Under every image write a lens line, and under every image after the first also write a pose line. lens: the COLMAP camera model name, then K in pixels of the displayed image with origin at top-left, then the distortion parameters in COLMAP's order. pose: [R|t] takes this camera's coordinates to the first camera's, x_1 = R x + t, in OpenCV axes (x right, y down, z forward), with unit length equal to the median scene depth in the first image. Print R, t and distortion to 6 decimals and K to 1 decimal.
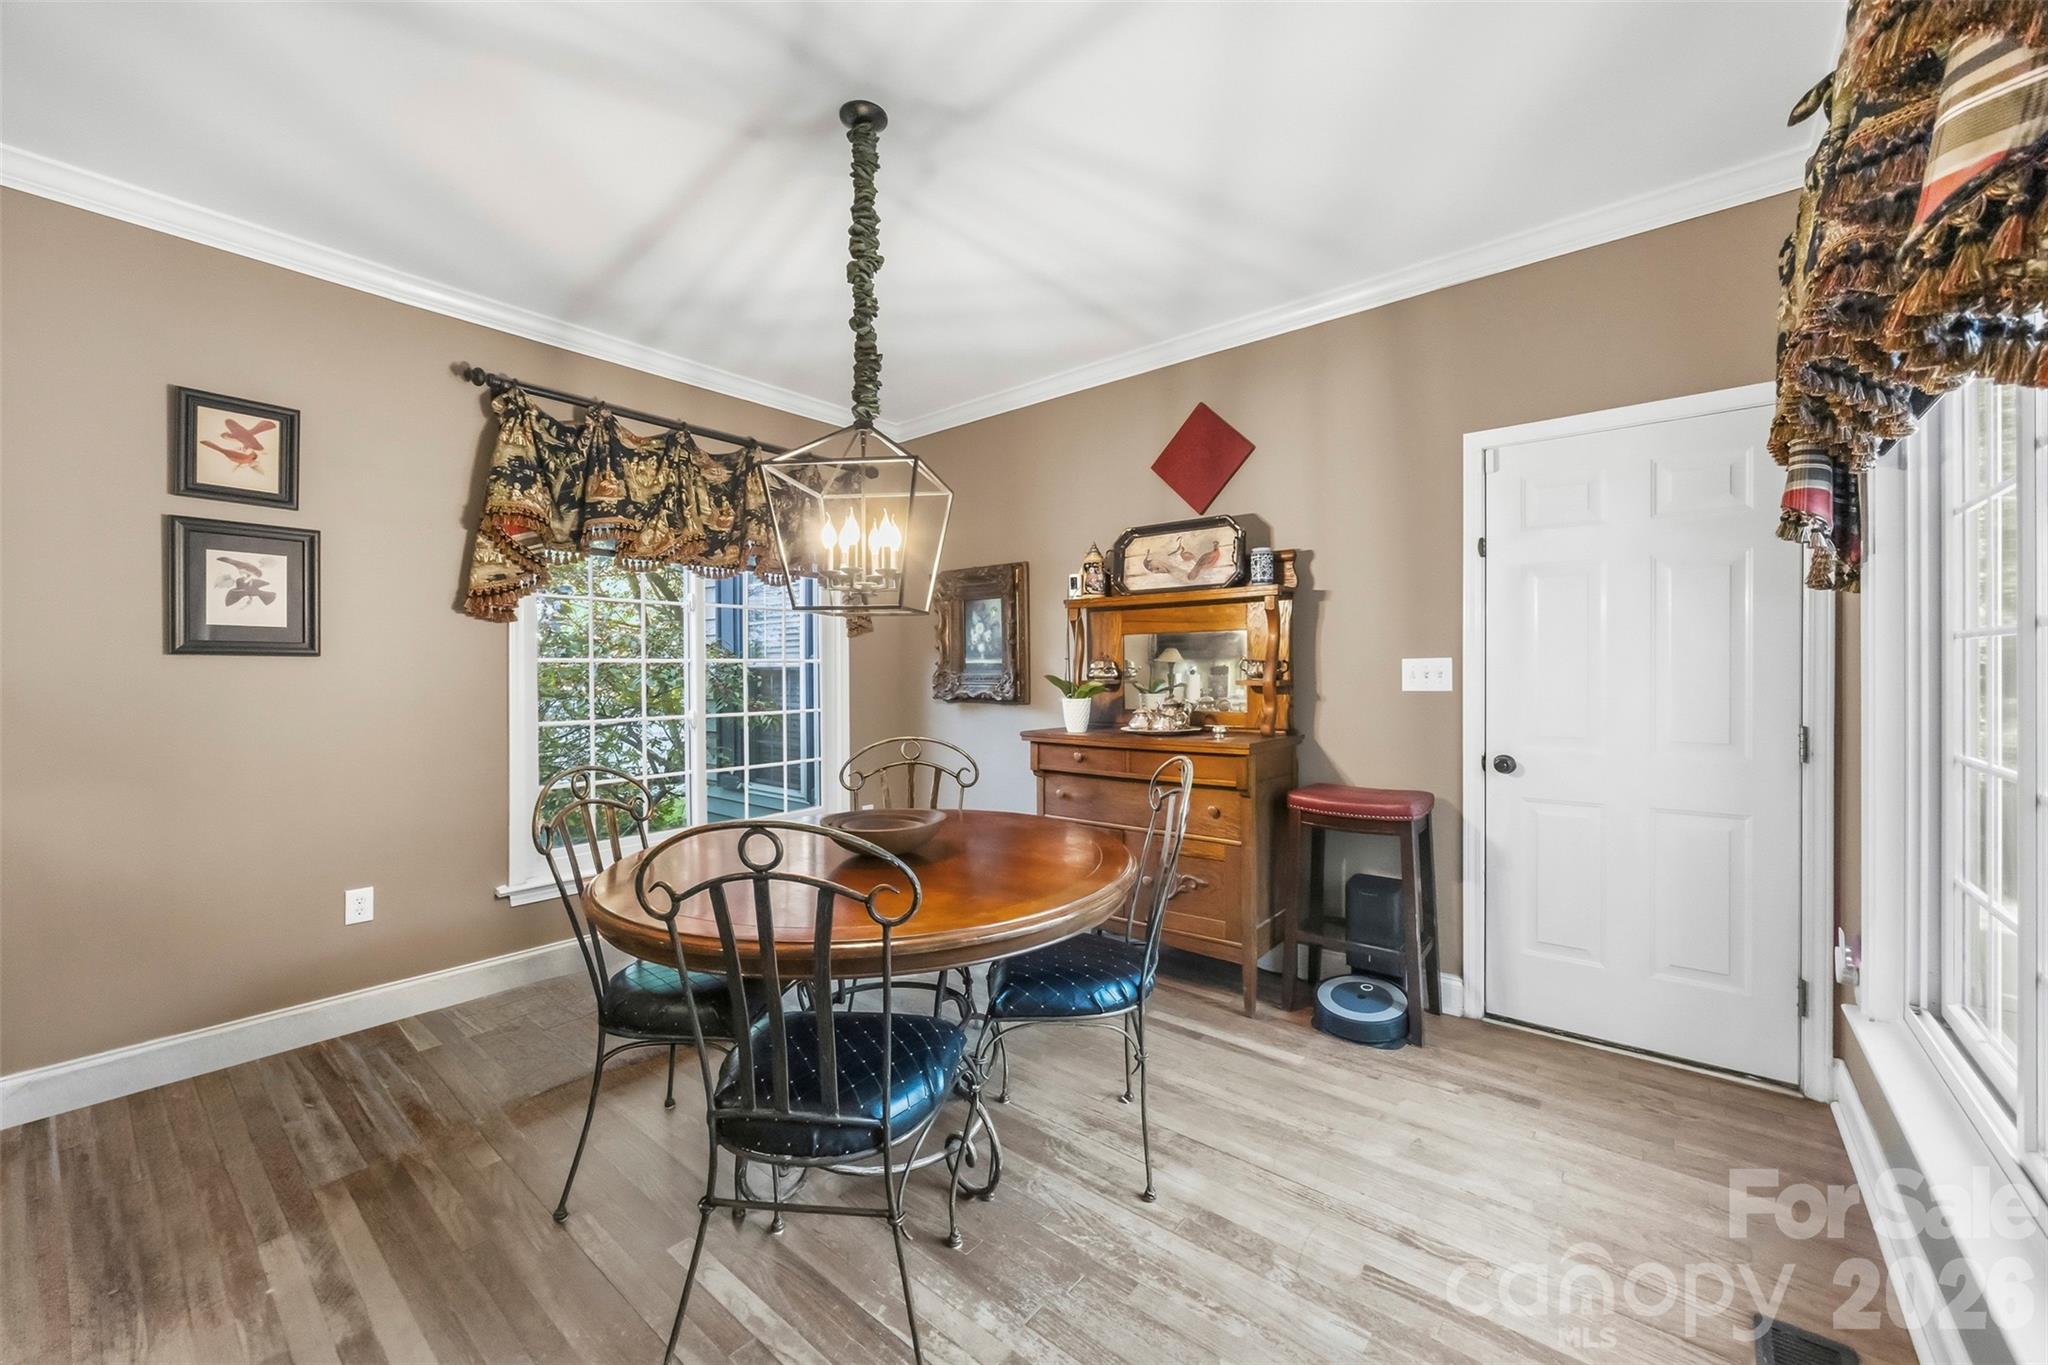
lens RADIAL K [[793.4, 0, 1030.3], [0, 793.4, 676.8], [0, 0, 1]] dist [-0.001772, 0.000016]
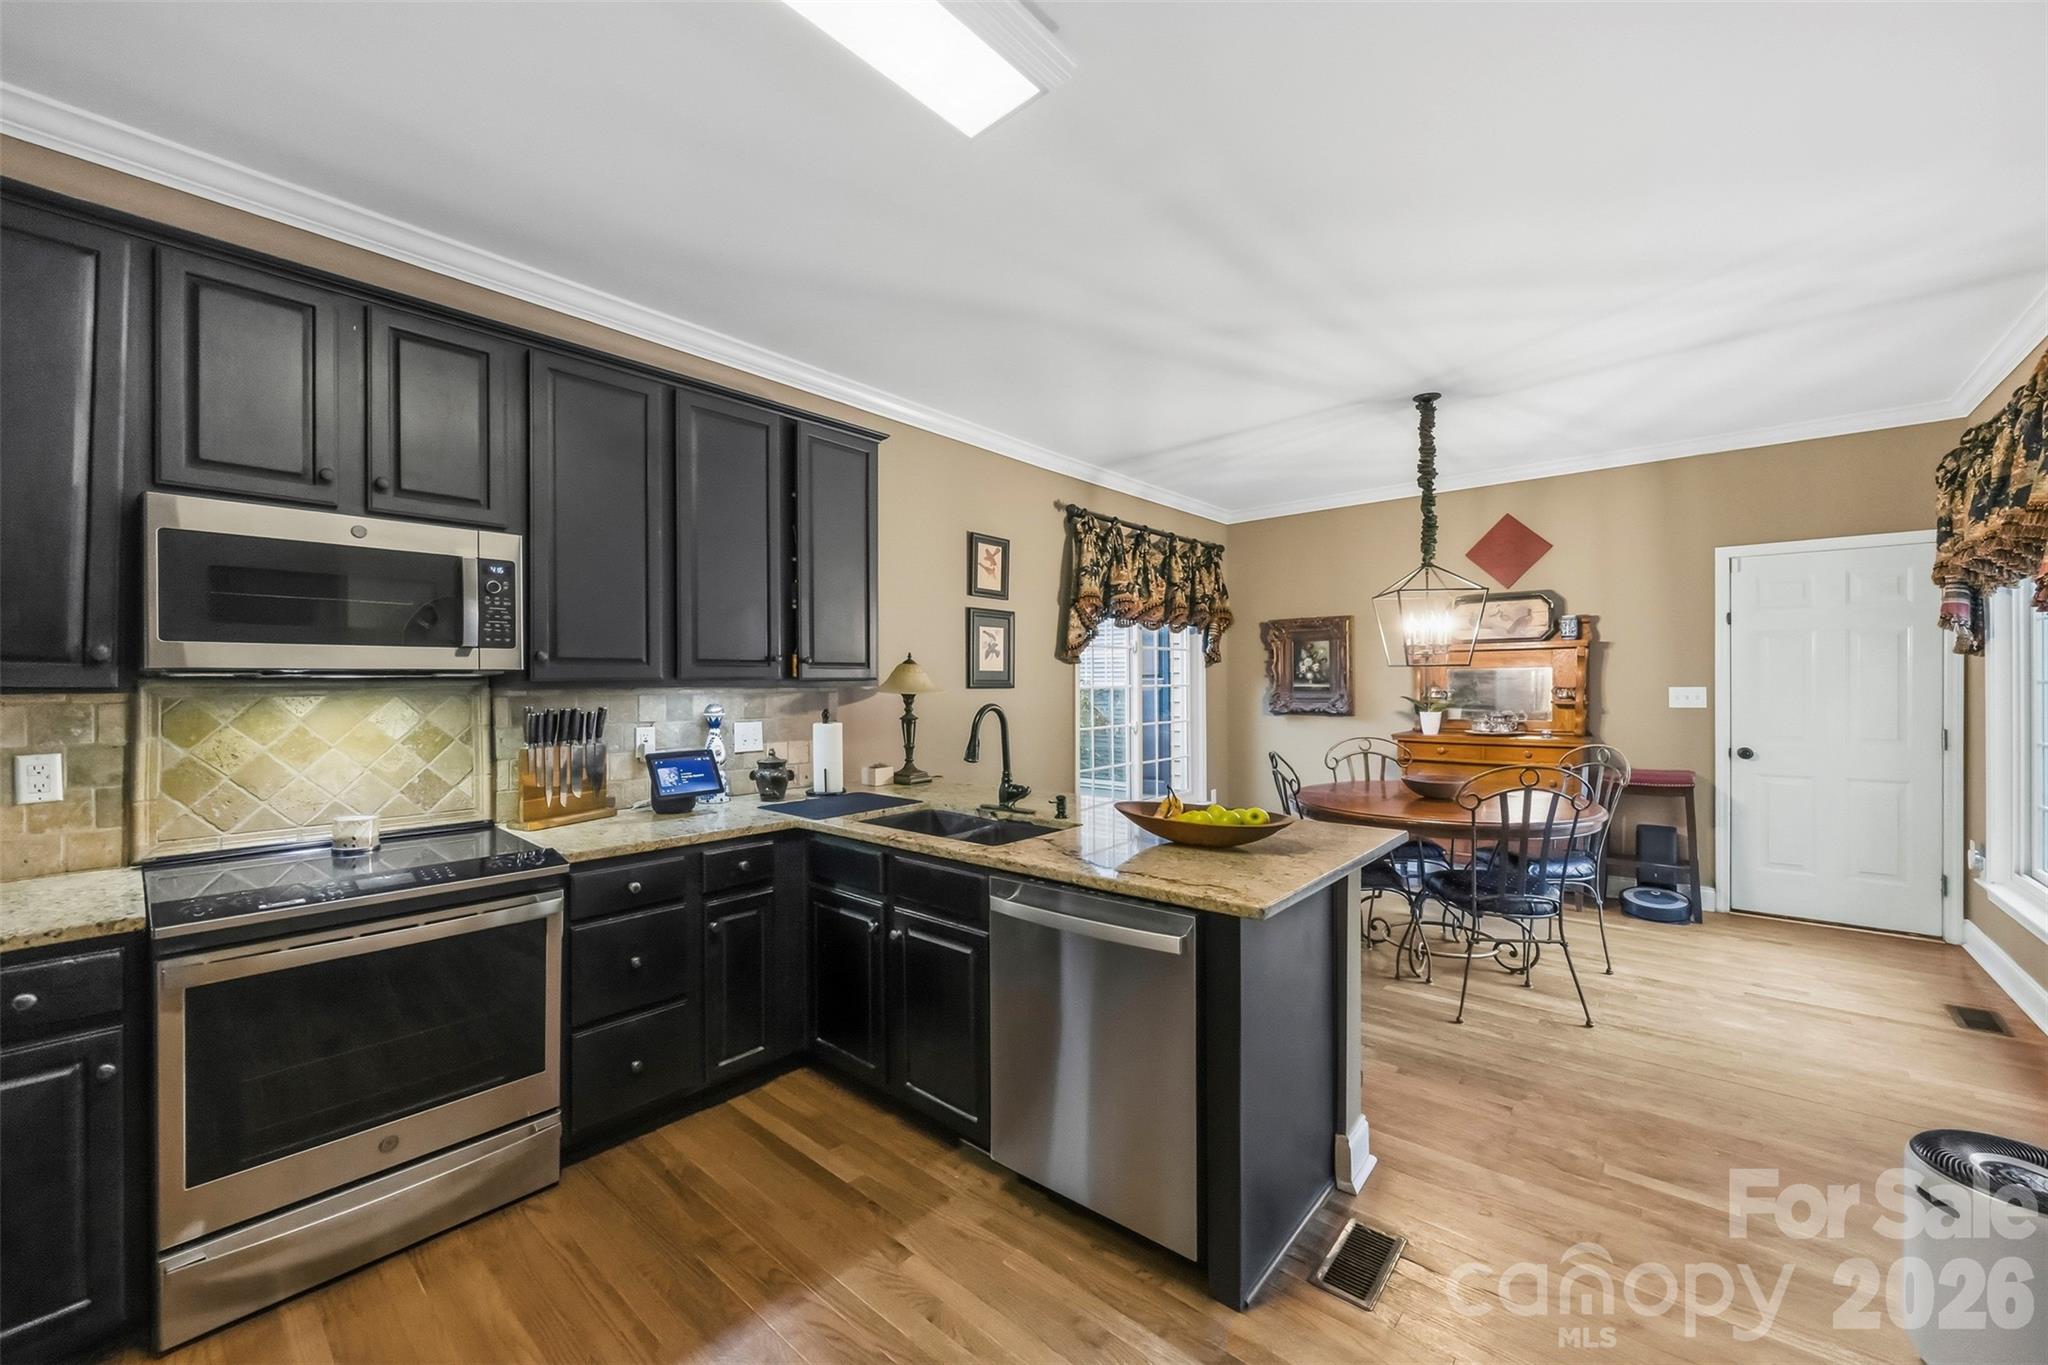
lens RADIAL K [[799.4, 0, 1031.7], [0, 799.4, 685.0], [0, 0, 1]] dist [-0.002844, 0.000036]
pose [[0.999757, -0.002064, -0.021930, -0.839310], [0.002024, 0.999996, -0.001862, -0.029494], [0.021933, 0.001817, 0.999758, -0.672347]]
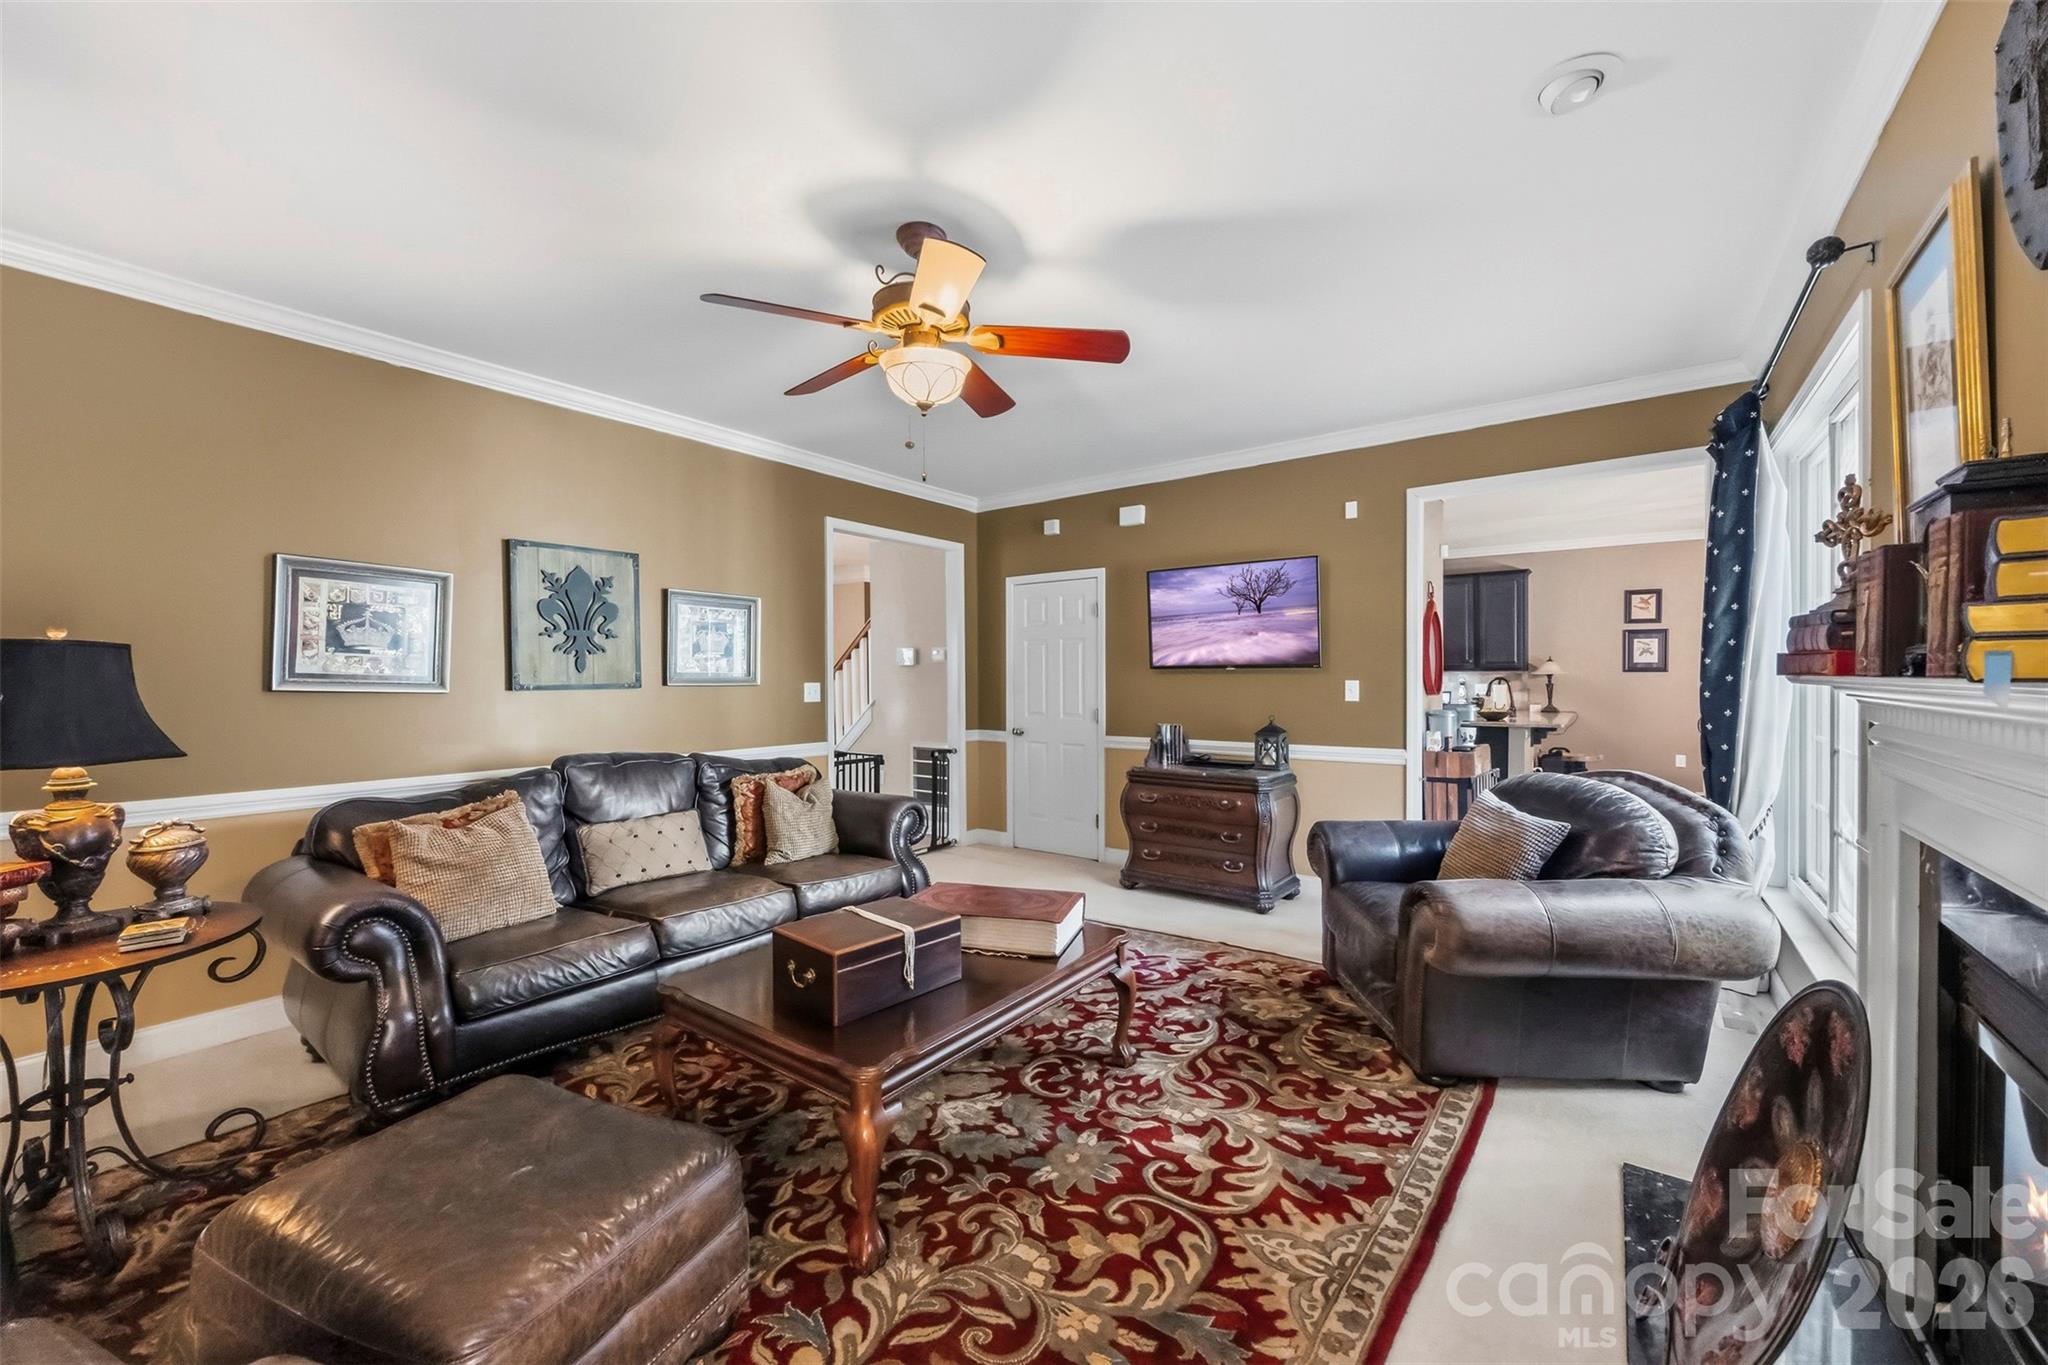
lens RADIAL K [[799.4, 0, 1031.7], [0, 799.4, 685.0], [0, 0, 1]] dist [-0.002844, 0.000036]
pose [[0.043761, 0.010909, -0.998982, 1.961033], [-0.001971, 0.999939, 0.010833, -0.004940], [0.999040, 0.001495, 0.043780, -1.485963]]
